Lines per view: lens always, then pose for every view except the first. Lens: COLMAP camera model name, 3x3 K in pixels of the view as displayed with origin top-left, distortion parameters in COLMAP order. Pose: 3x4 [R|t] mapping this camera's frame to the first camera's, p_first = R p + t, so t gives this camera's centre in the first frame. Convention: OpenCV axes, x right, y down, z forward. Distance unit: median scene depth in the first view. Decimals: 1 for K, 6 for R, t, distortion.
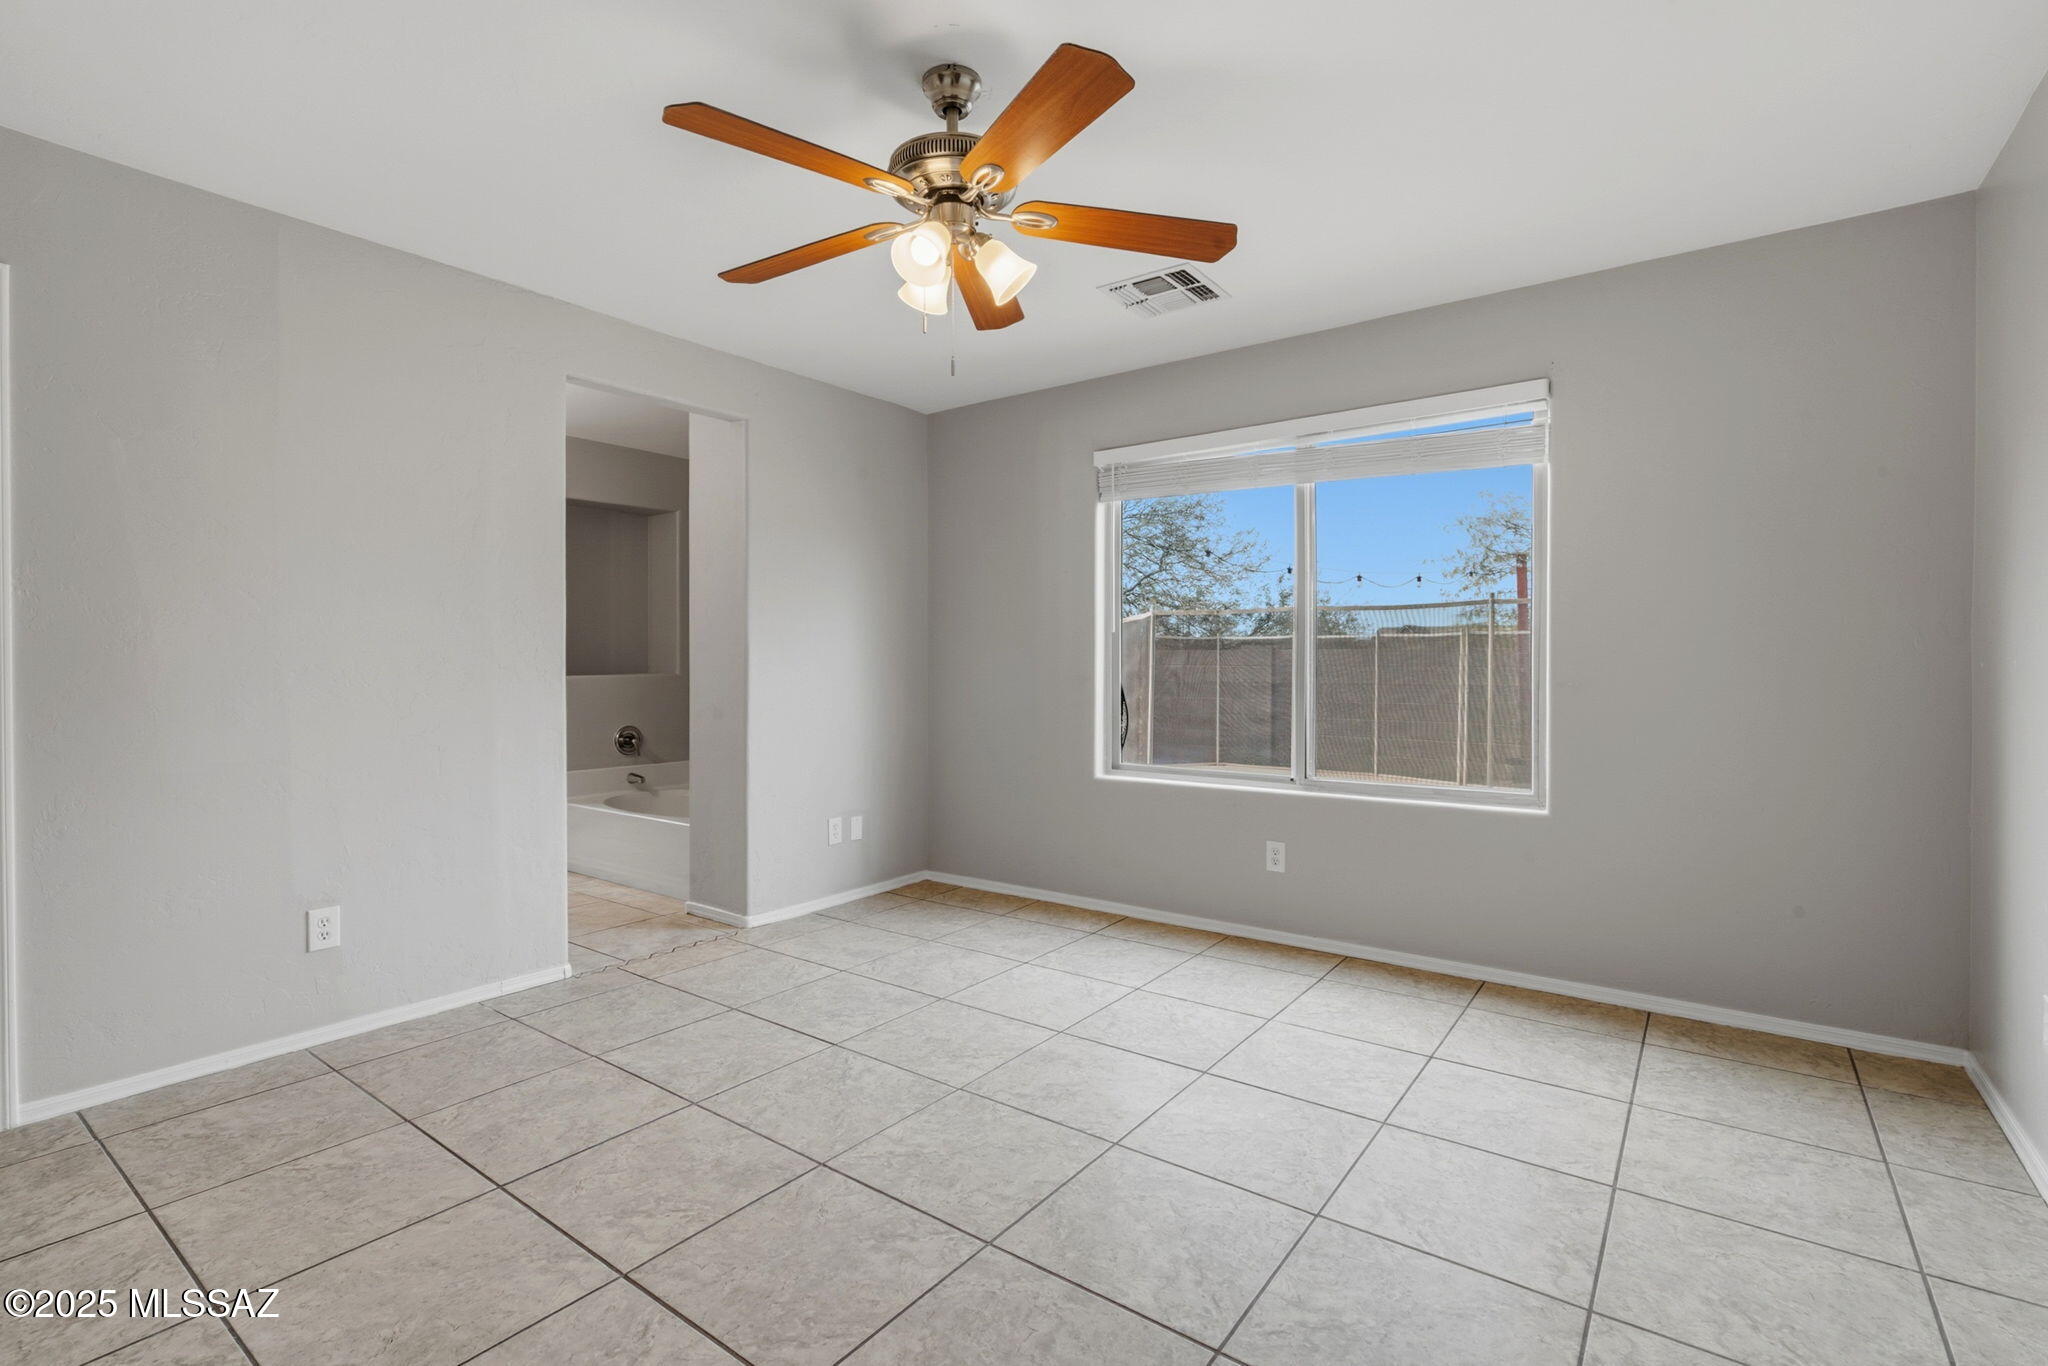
lens RADIAL K [[928.4, 0, 1011.0], [0, 928.4, 664.0], [0, 0, 1]] dist [-0.002632, 0.001507]
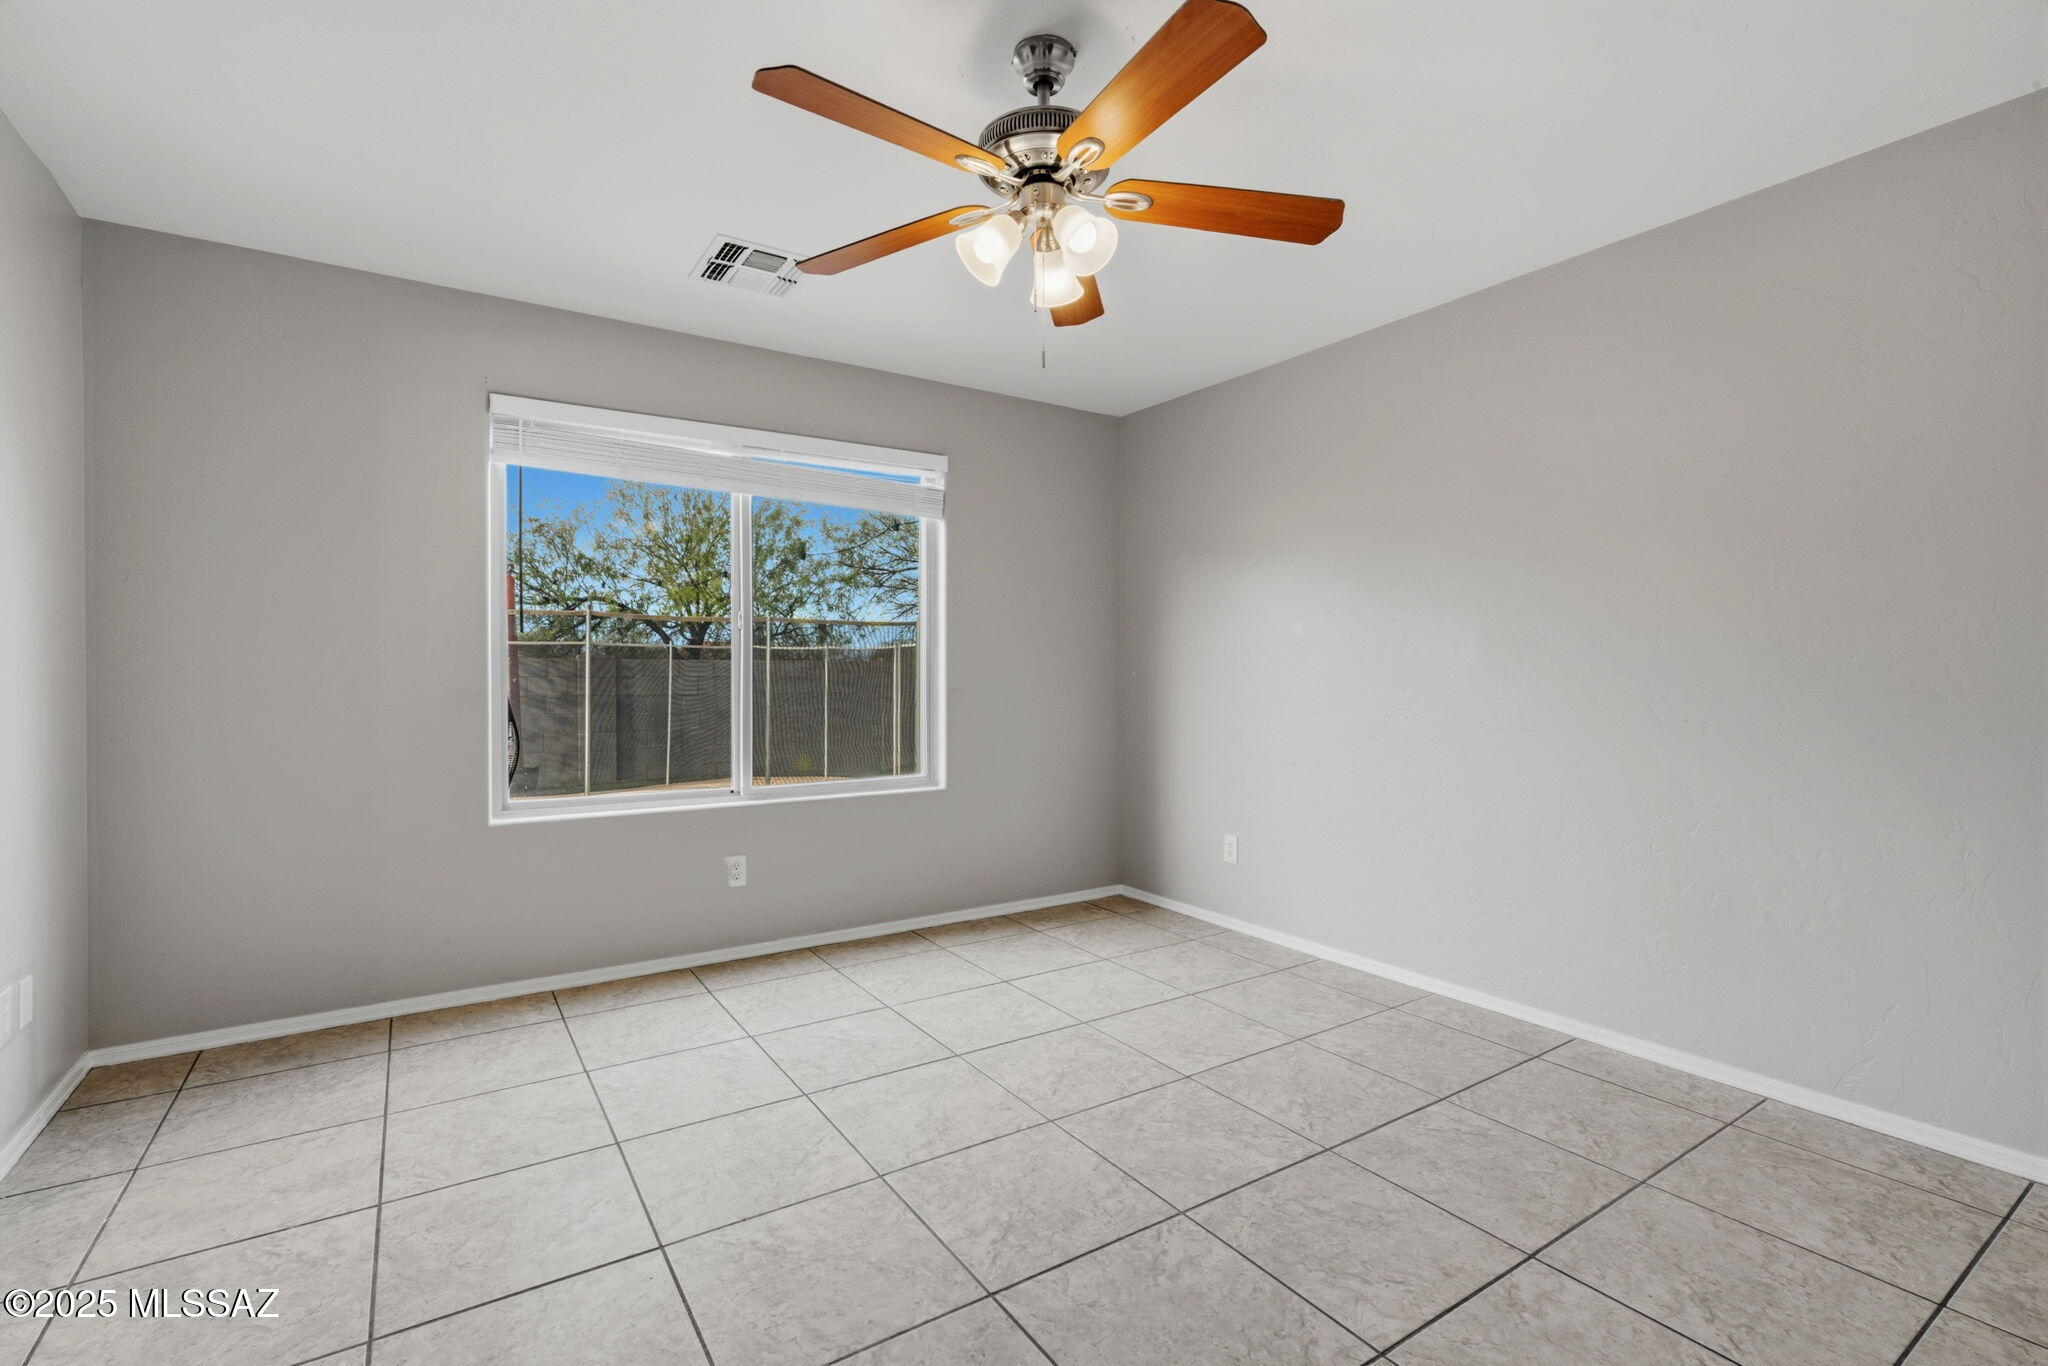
lens RADIAL K [[934.8, 0, 985.9], [0, 934.8, 676.5], [0, 0, 1]] dist [-0.011778, 0.000261]
pose [[0.348931, -0.000814, 0.937148, -0.719732], [-0.000932, 0.999999, 0.001215, 0.000633], [-0.937148, -0.001298, 0.348929, 0.540186]]
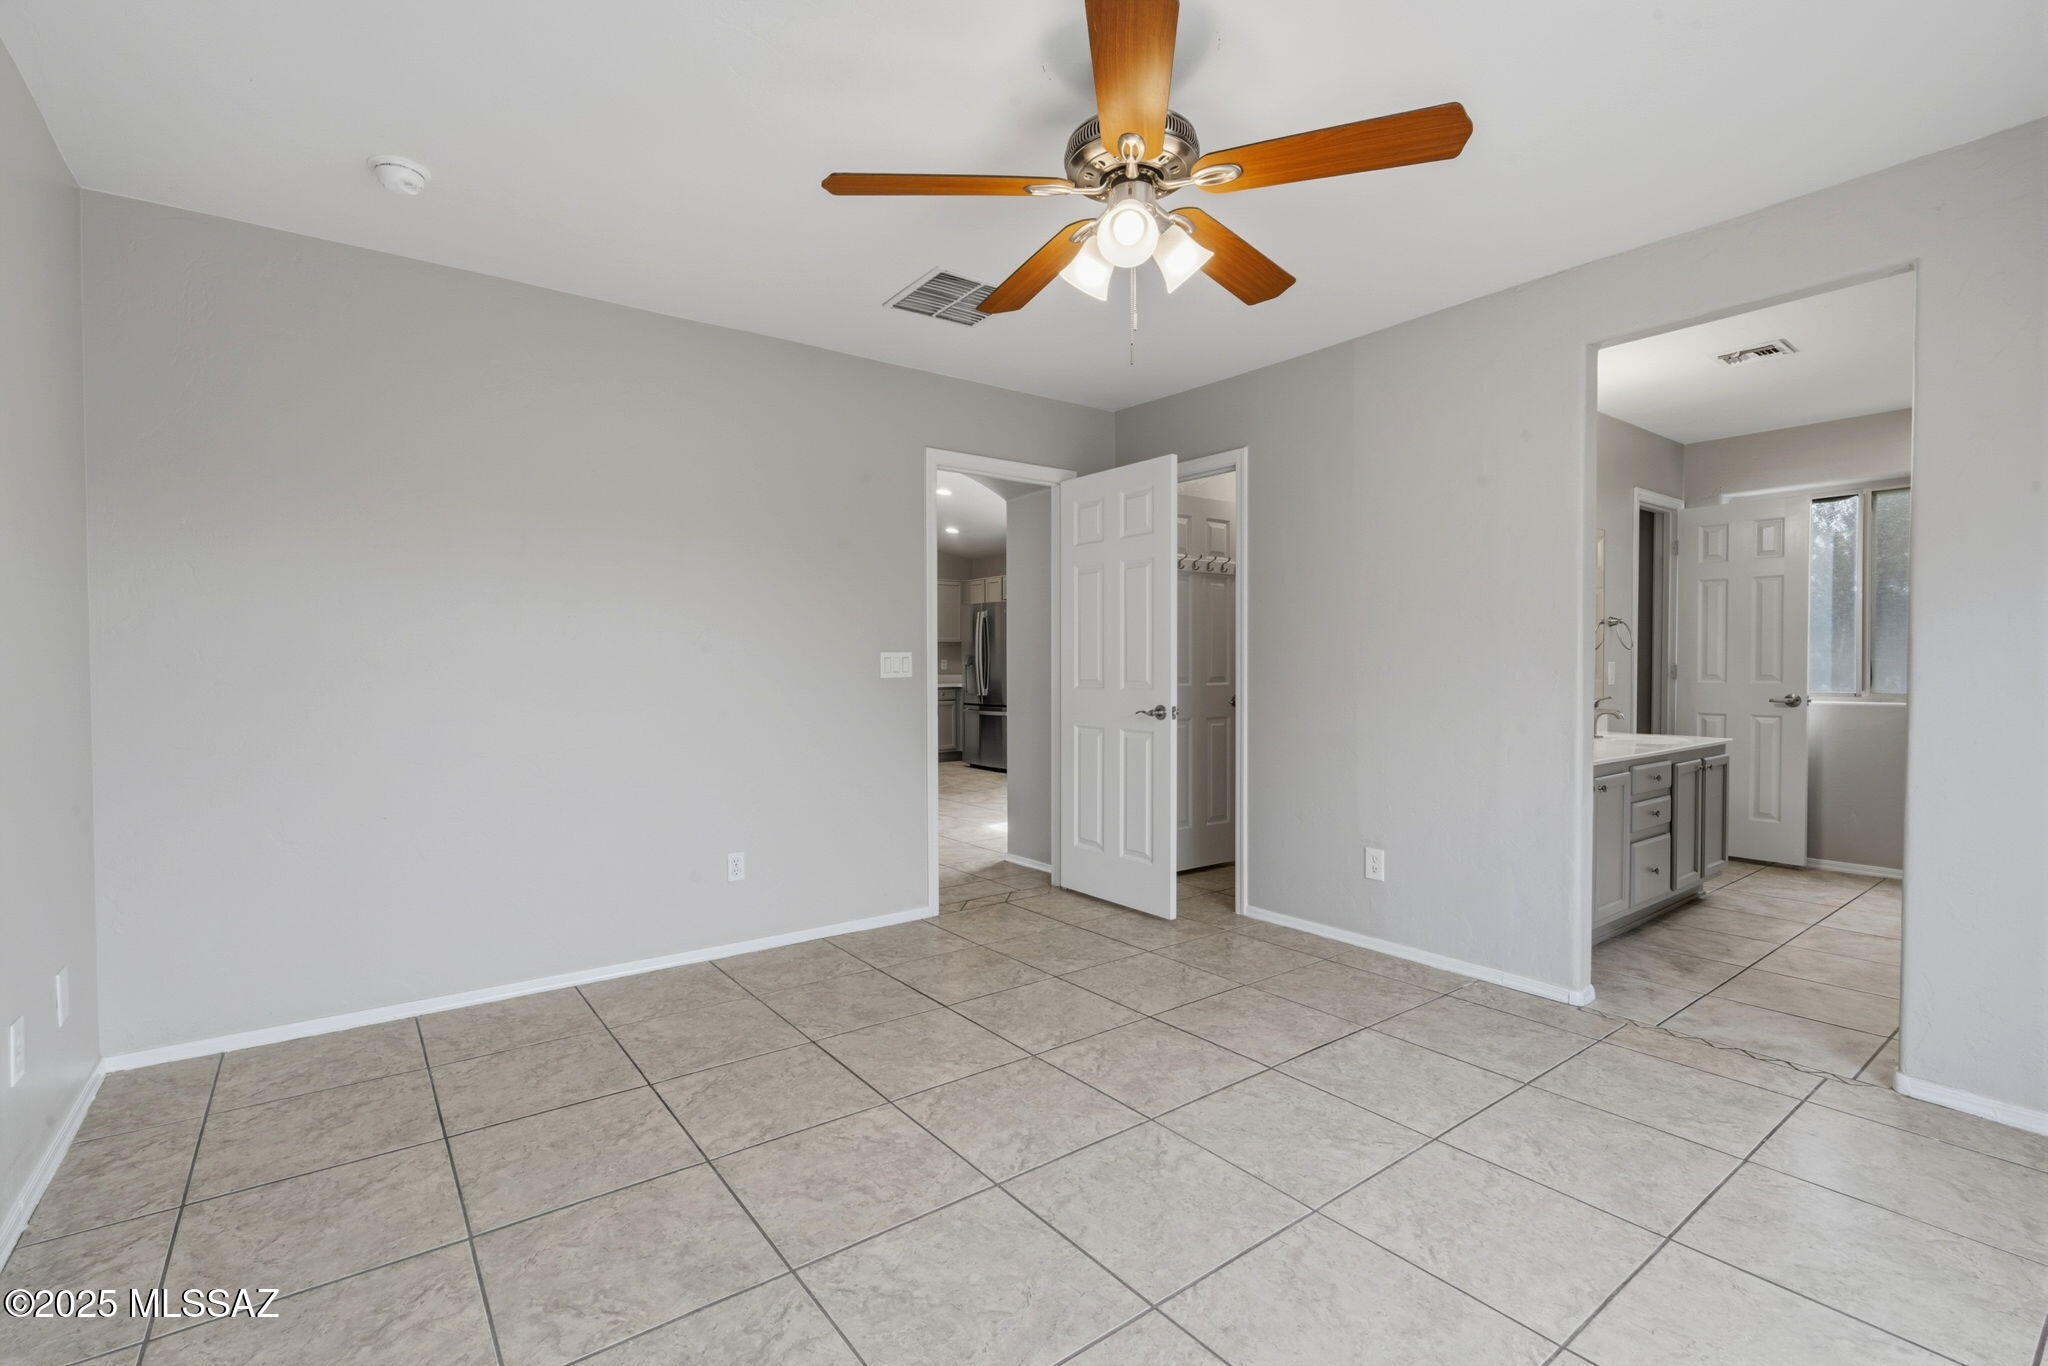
lens RADIAL K [[917.9, 0, 988.4], [0, 917.9, 681.5], [0, 0, 1]] dist [-0.001290, 0.000420]
pose [[-0.288842, 0.017429, -0.957218, 0.661129], [0.003165, 0.999846, 0.017250, 0.000210], [0.957372, 0.001953, -0.288852, 0.843460]]
